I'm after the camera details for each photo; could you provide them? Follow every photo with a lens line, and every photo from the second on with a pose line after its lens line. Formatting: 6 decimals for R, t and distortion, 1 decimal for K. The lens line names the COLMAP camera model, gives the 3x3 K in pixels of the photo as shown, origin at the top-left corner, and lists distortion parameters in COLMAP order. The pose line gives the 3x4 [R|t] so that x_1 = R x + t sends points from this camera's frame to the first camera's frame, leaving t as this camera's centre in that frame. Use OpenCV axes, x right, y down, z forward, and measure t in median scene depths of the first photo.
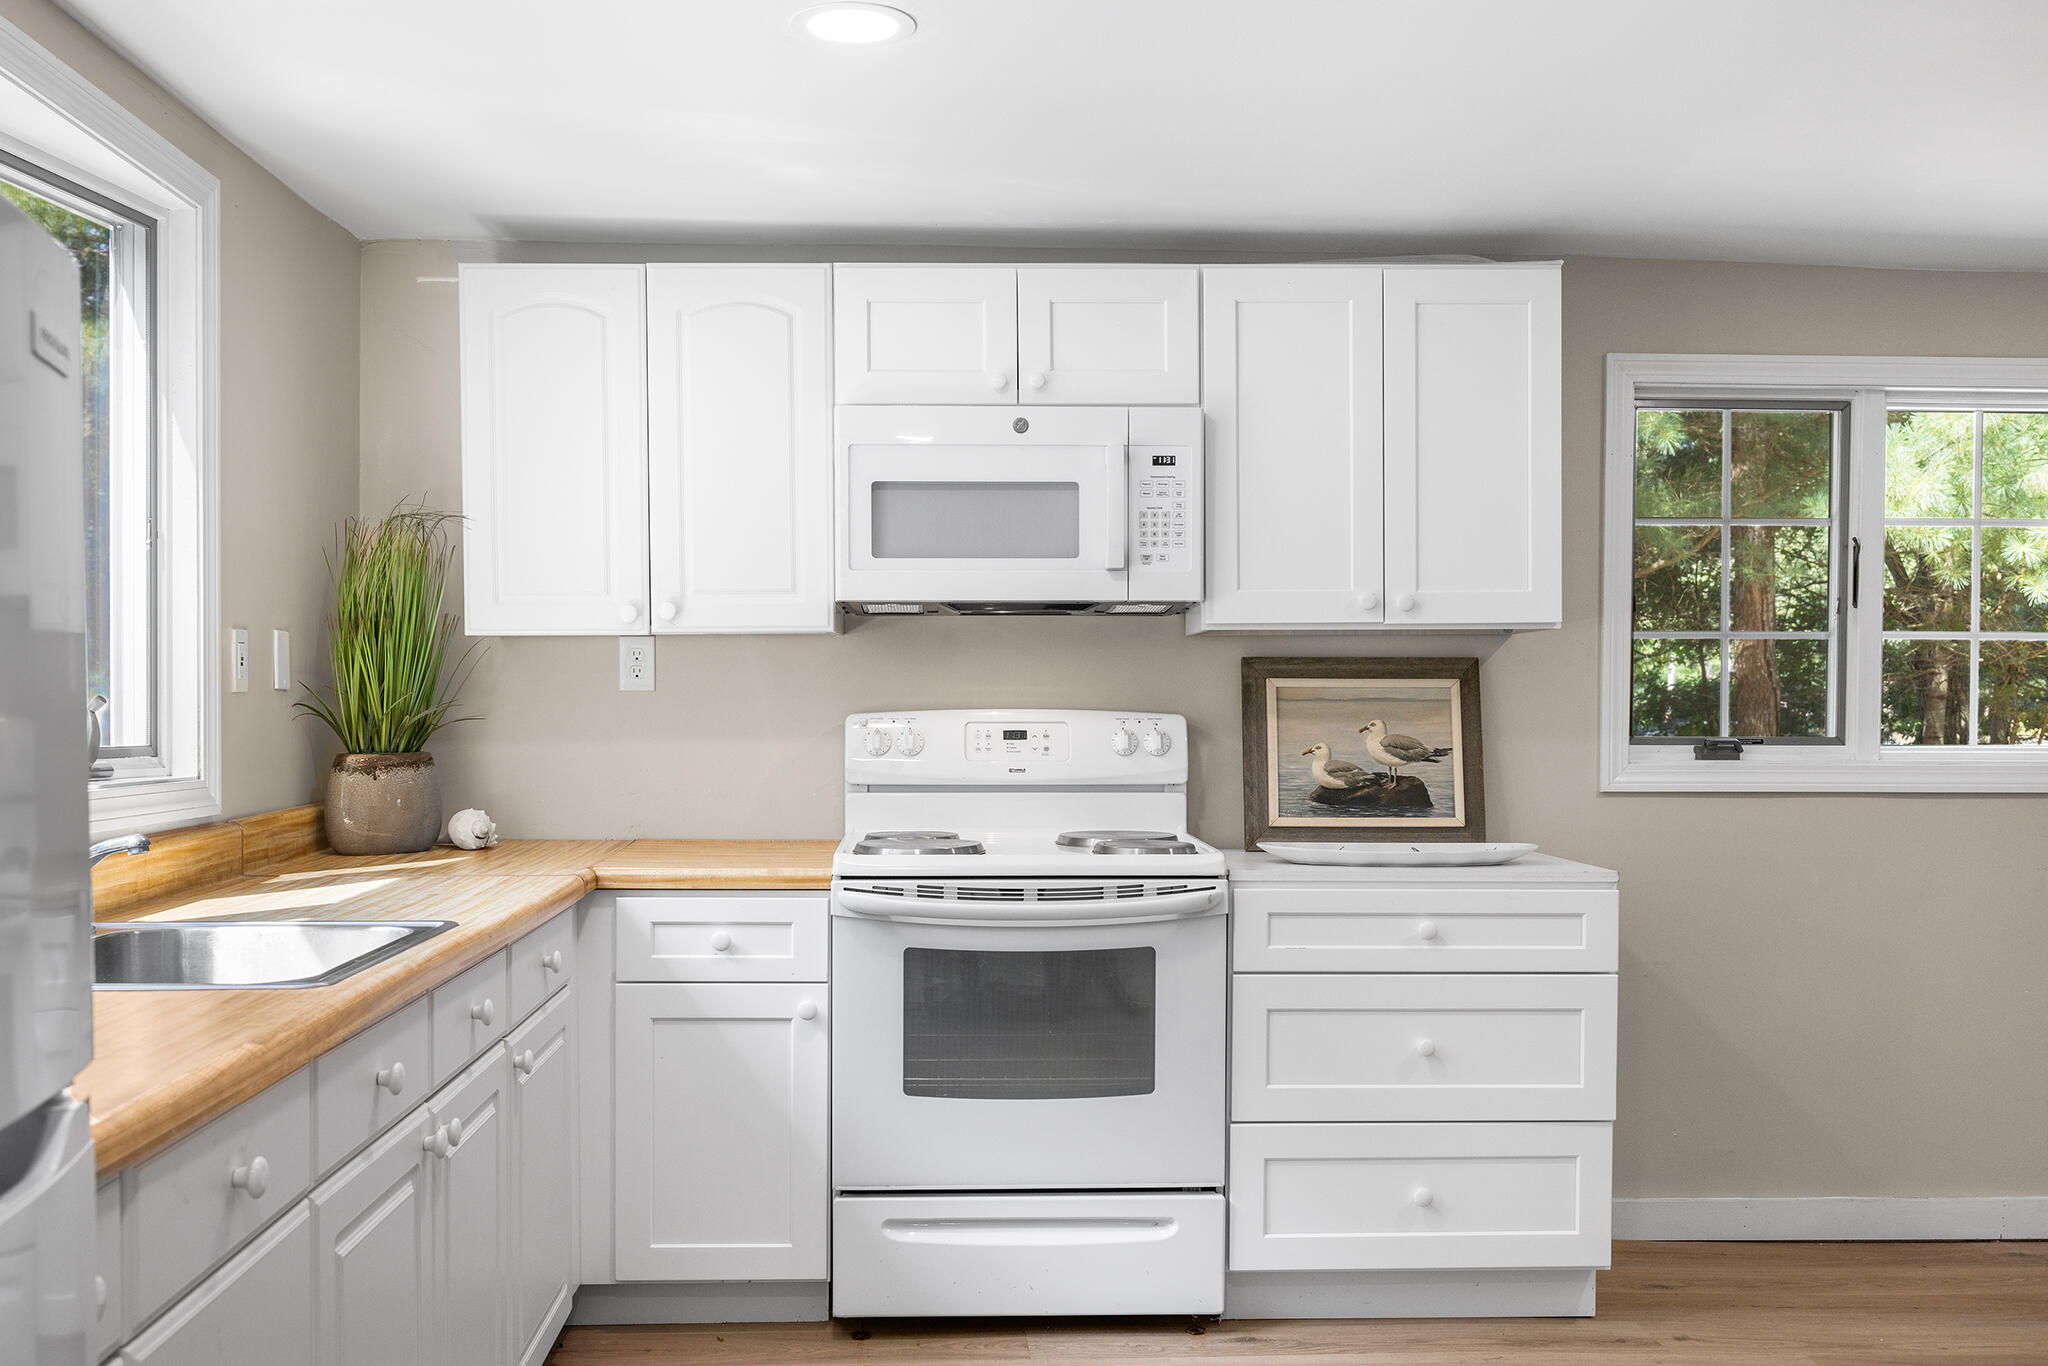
lens RADIAL K [[1833.3, 0, 1024.0], [0, 1833.3, 683.0], [0, 0, 1]] dist [-0.001056, 0.000124]
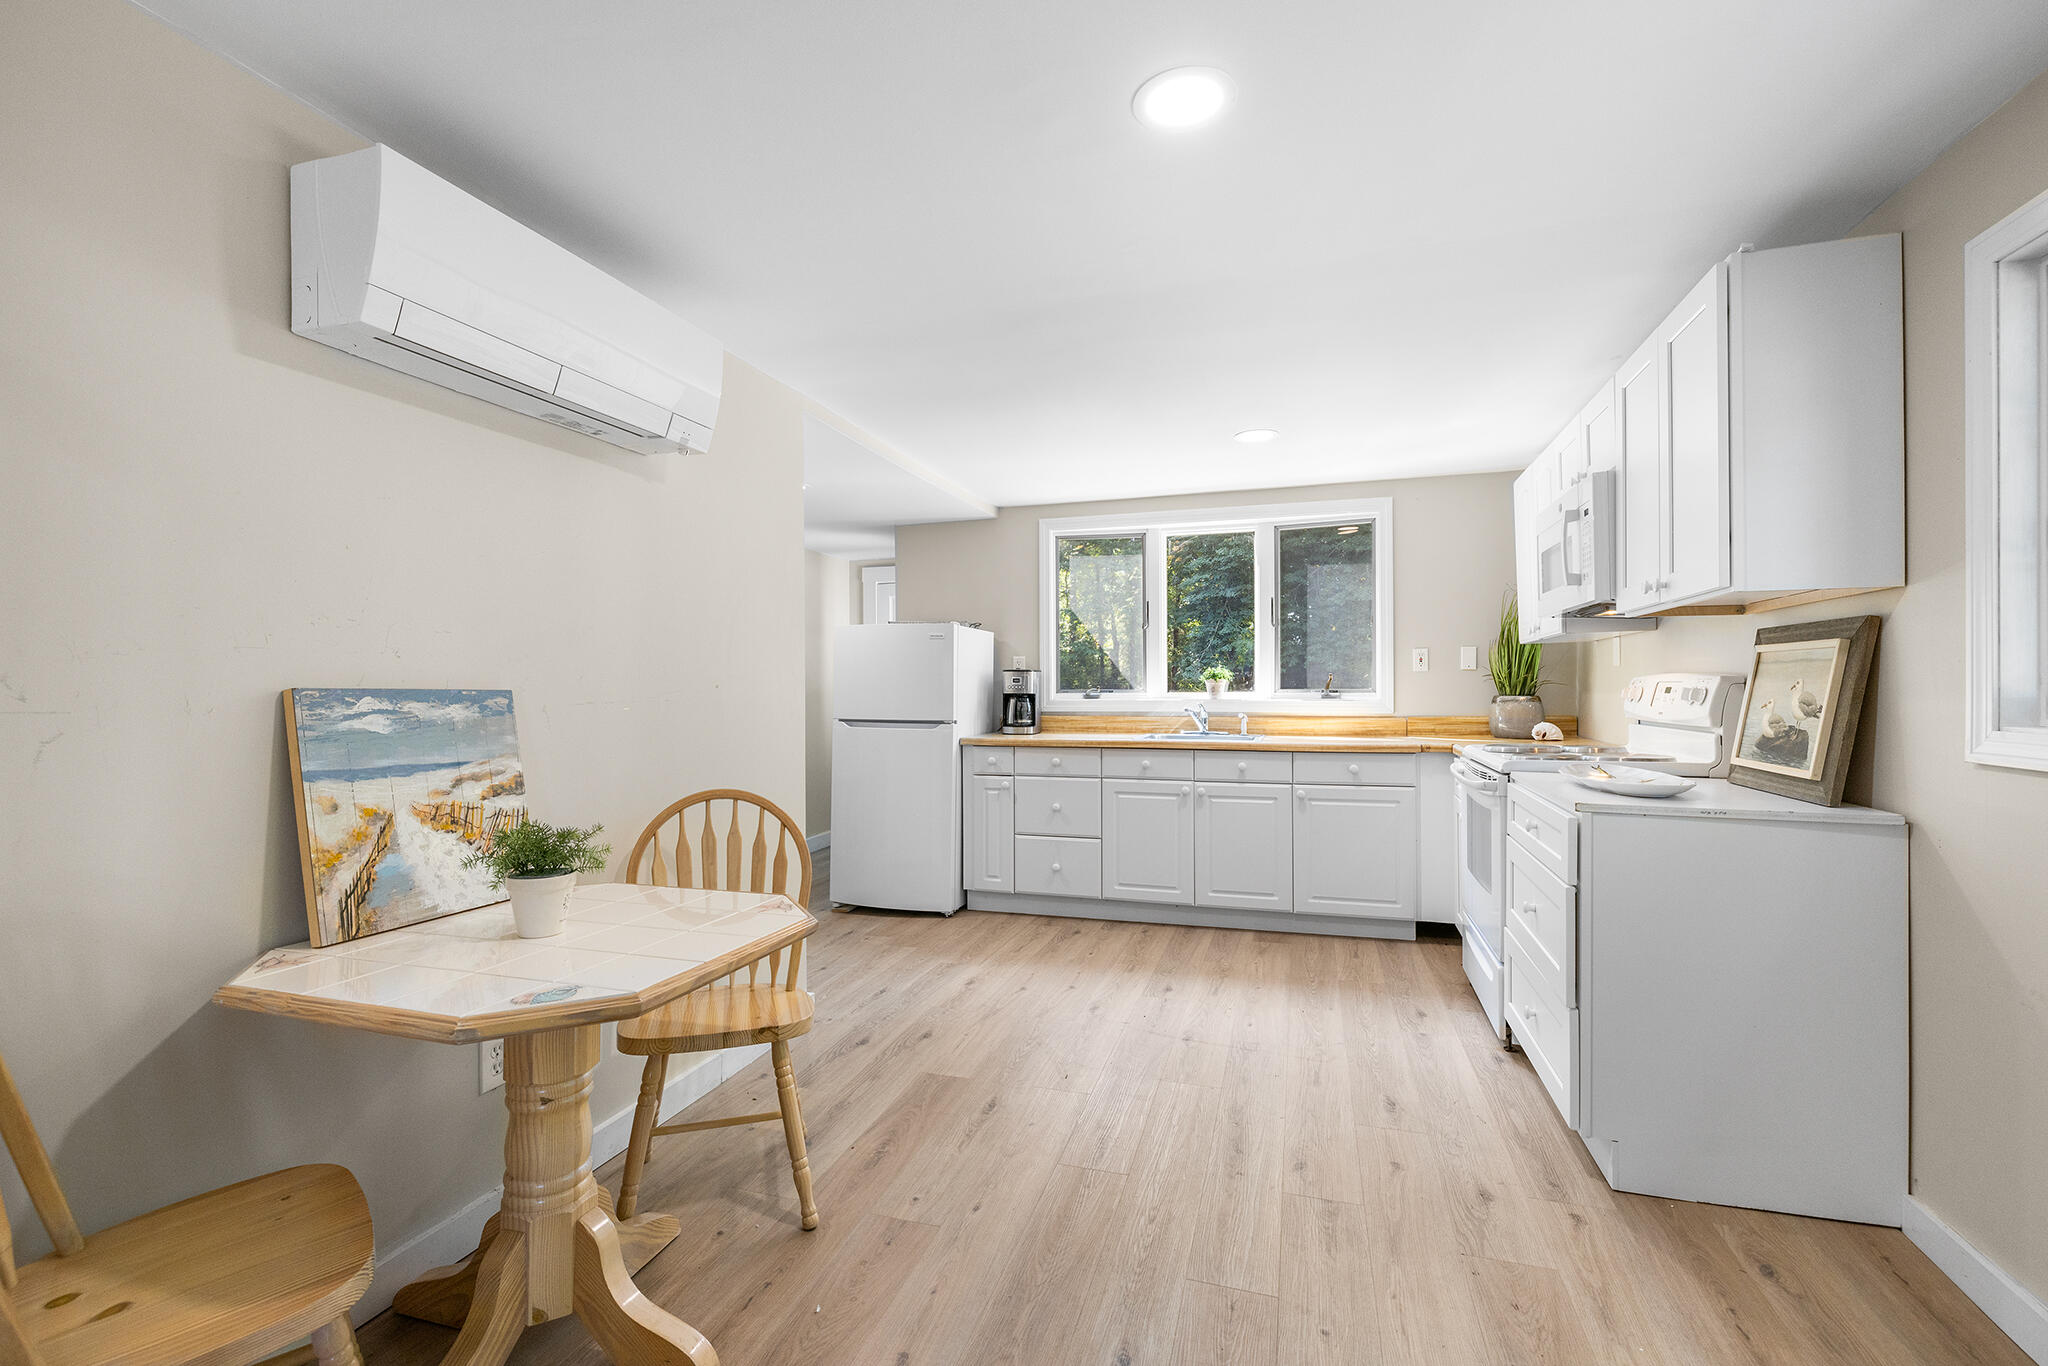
lens RADIAL K [[890.3, 0, 1008.6], [0, 890.3, 685.8], [0, 0, 1]] dist [0.001902, 0.000183]
pose [[-0.375046, 0.000559, -0.927006, 0.940108], [0.023733, 0.999678, -0.008999, 0.019704], [0.926702, -0.025376, -0.374938, 0.827396]]
